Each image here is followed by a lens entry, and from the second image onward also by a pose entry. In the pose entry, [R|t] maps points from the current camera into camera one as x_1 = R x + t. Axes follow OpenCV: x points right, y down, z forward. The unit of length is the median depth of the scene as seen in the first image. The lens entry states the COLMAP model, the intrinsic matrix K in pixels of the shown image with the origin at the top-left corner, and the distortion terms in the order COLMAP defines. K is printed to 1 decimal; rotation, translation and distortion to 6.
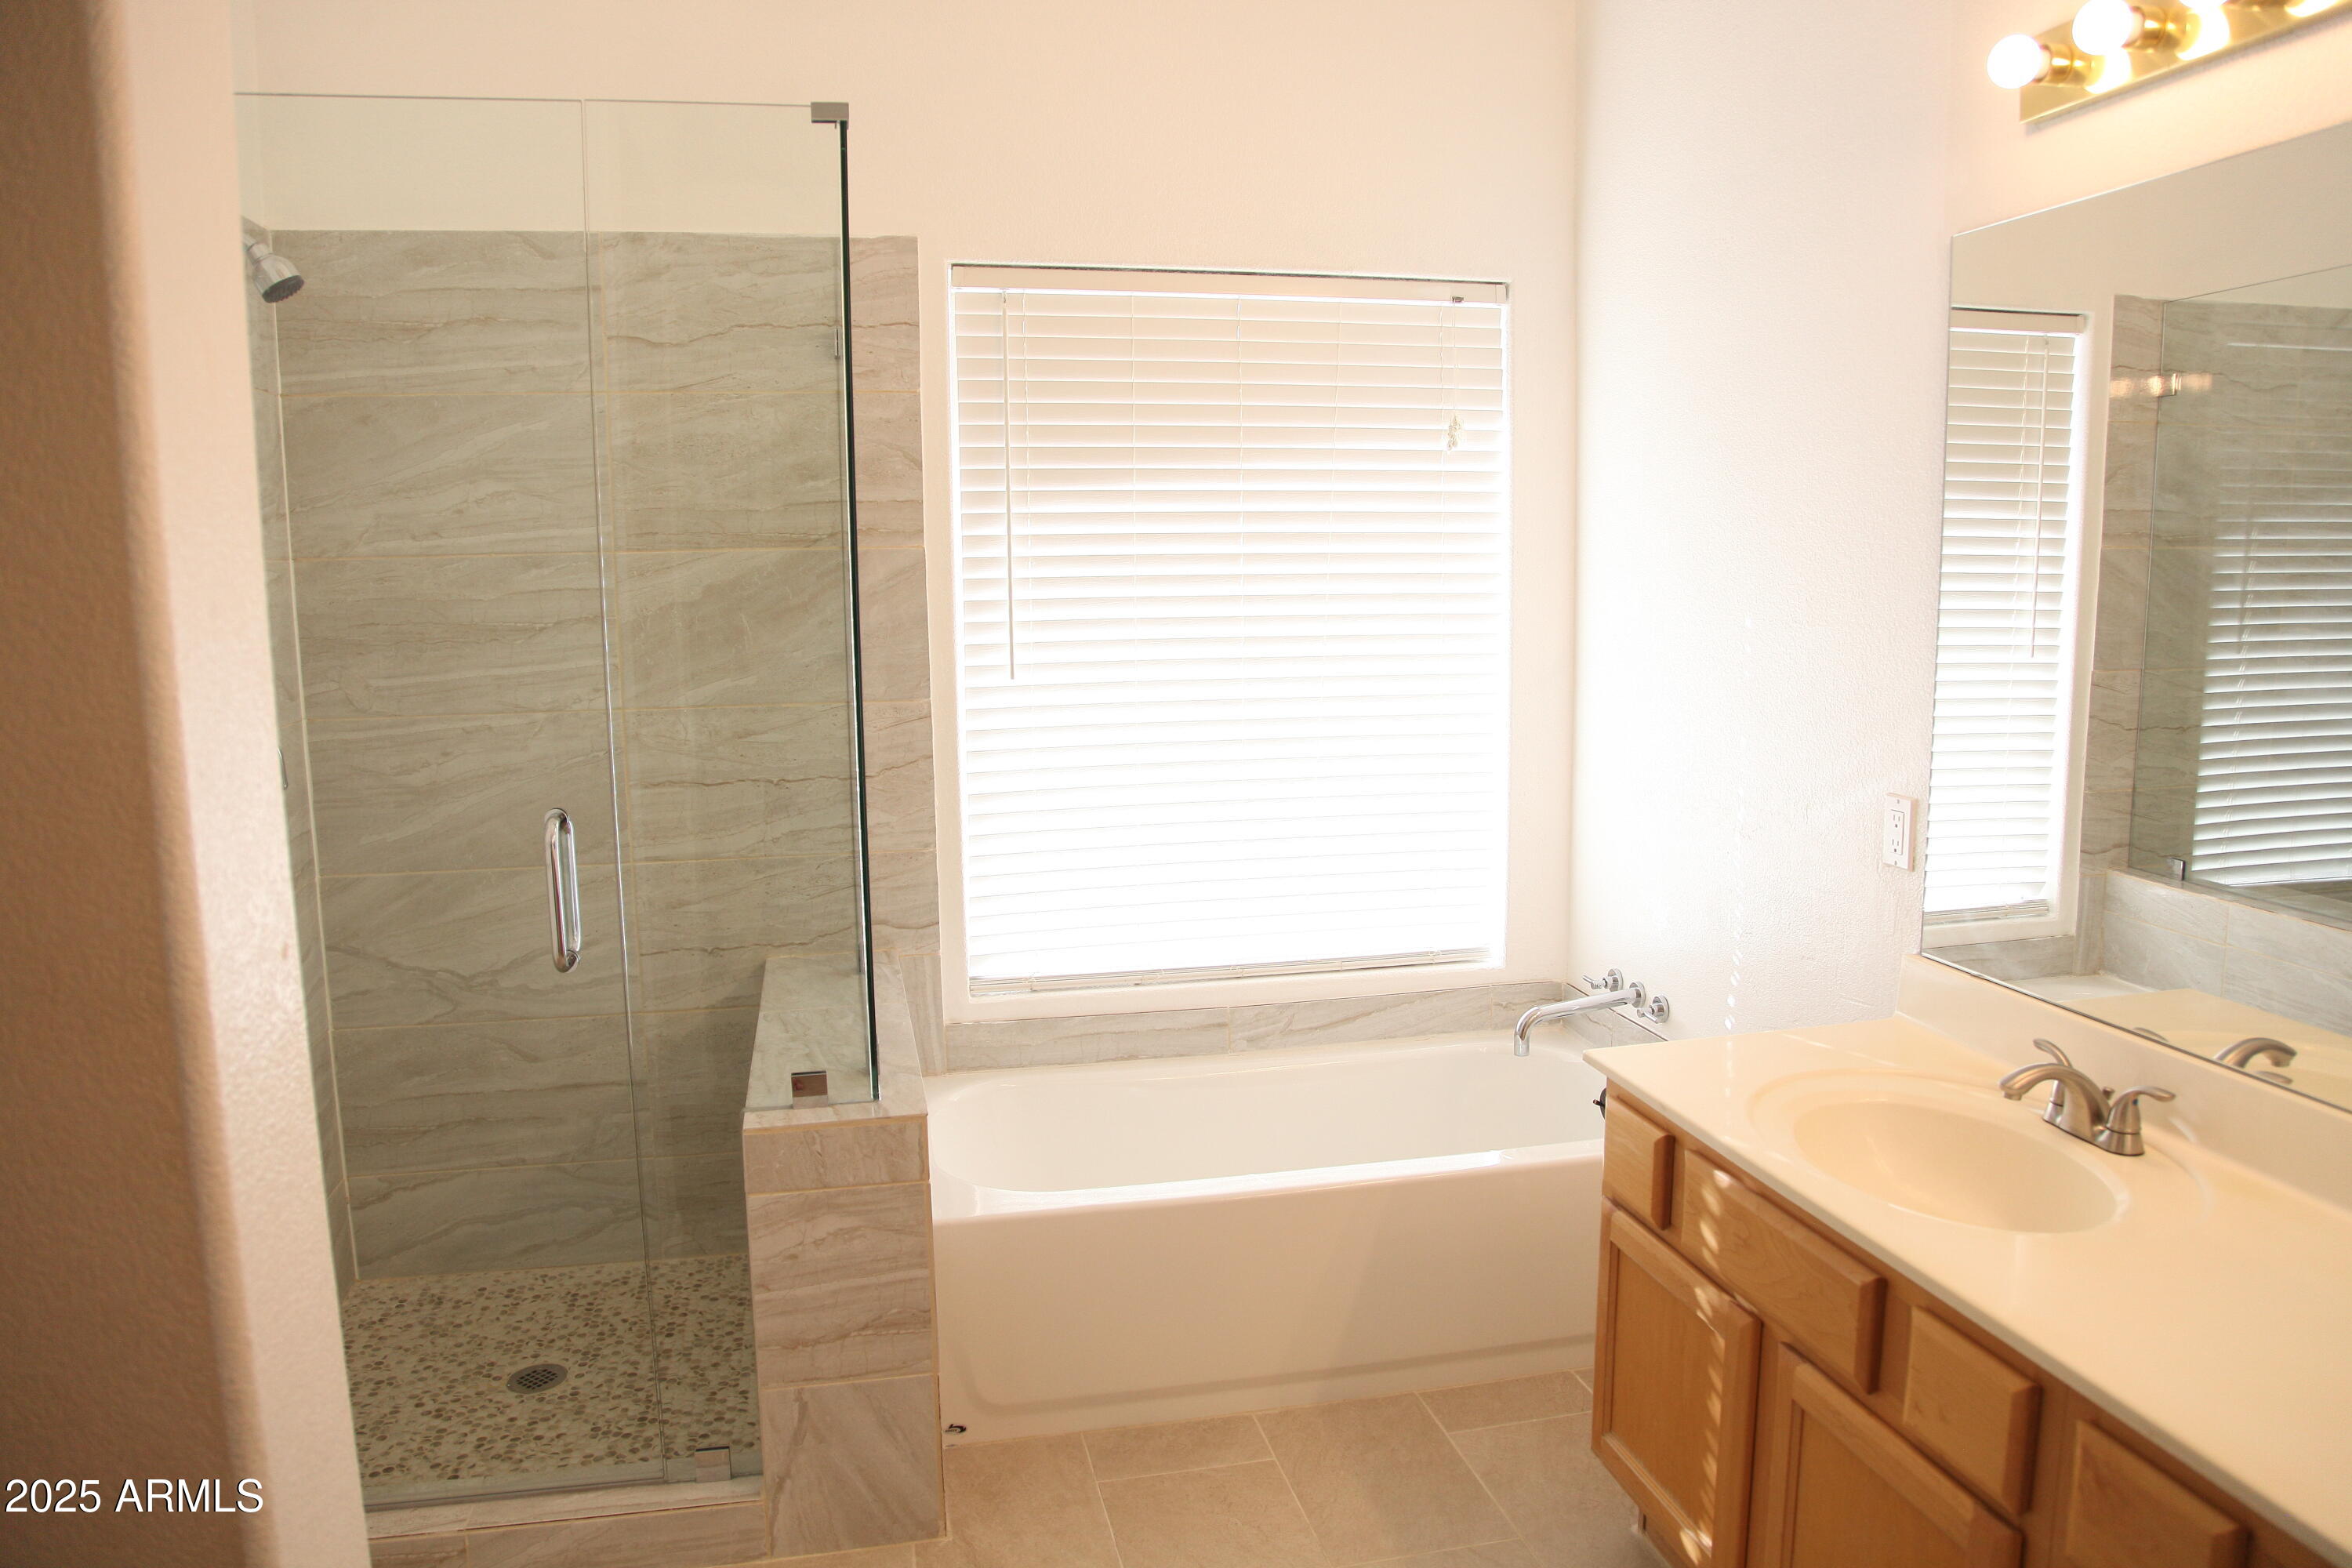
lens RADIAL K [[1605.8, 0, 1177.1], [0, 1605.8, 772.4], [0, 0, 1]] dist [-0.087925, 0.032474]
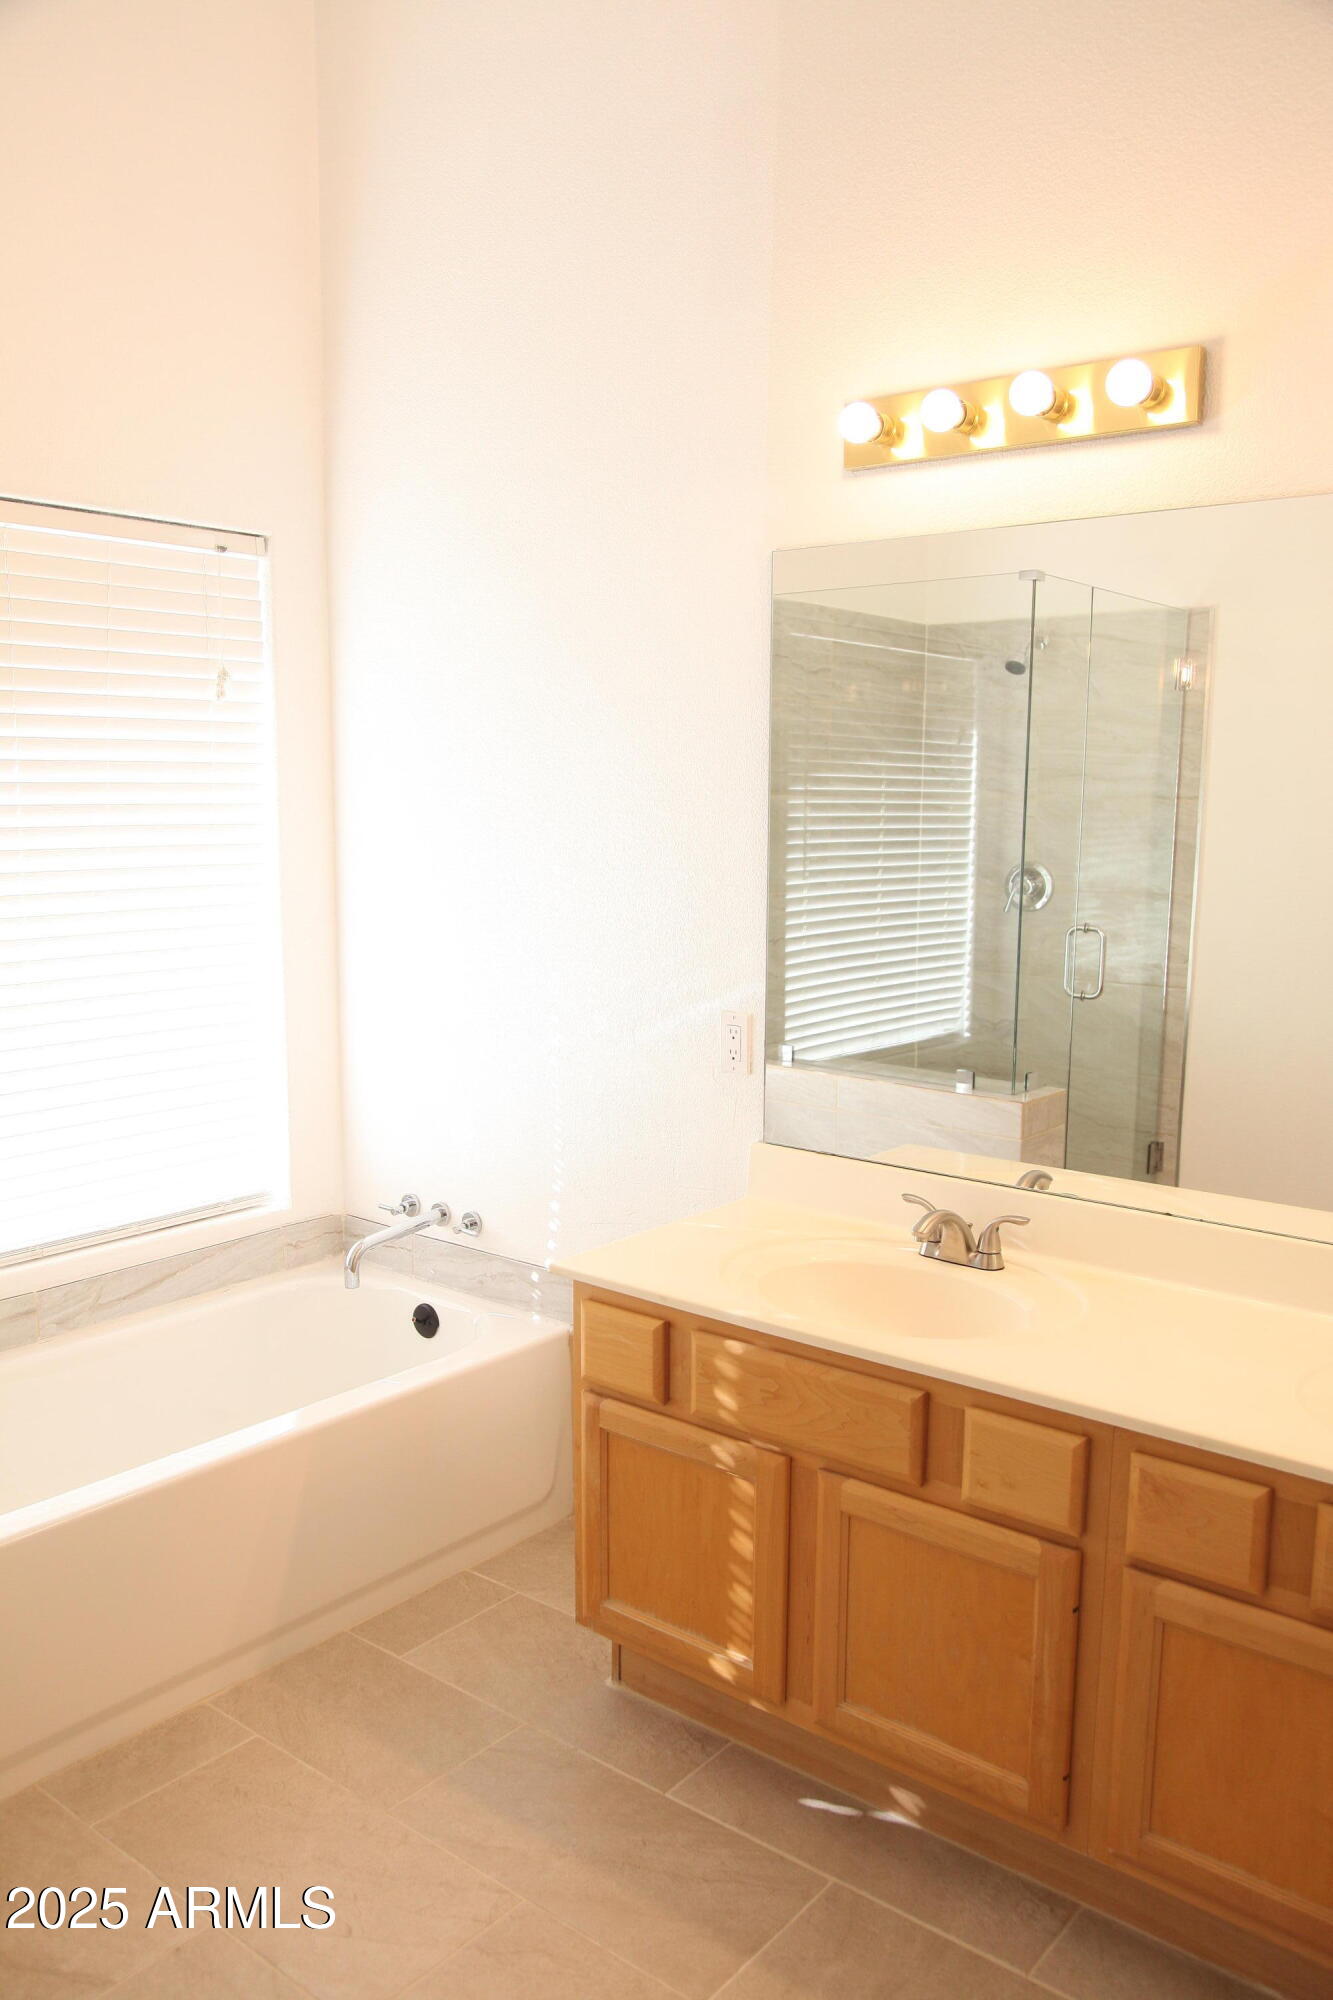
lens RADIAL K [[1600.5, 0, 666.8], [0, 1600.5, 1003.0], [0, 0, 1]] dist [-0.041095, 0.013211]
pose [[0.787999, -0.068660, 0.611836, -0.290253], [0.066958, 0.997425, 0.025693, -0.024628], [-0.612024, 0.020721, 0.790567, 0.055768]]
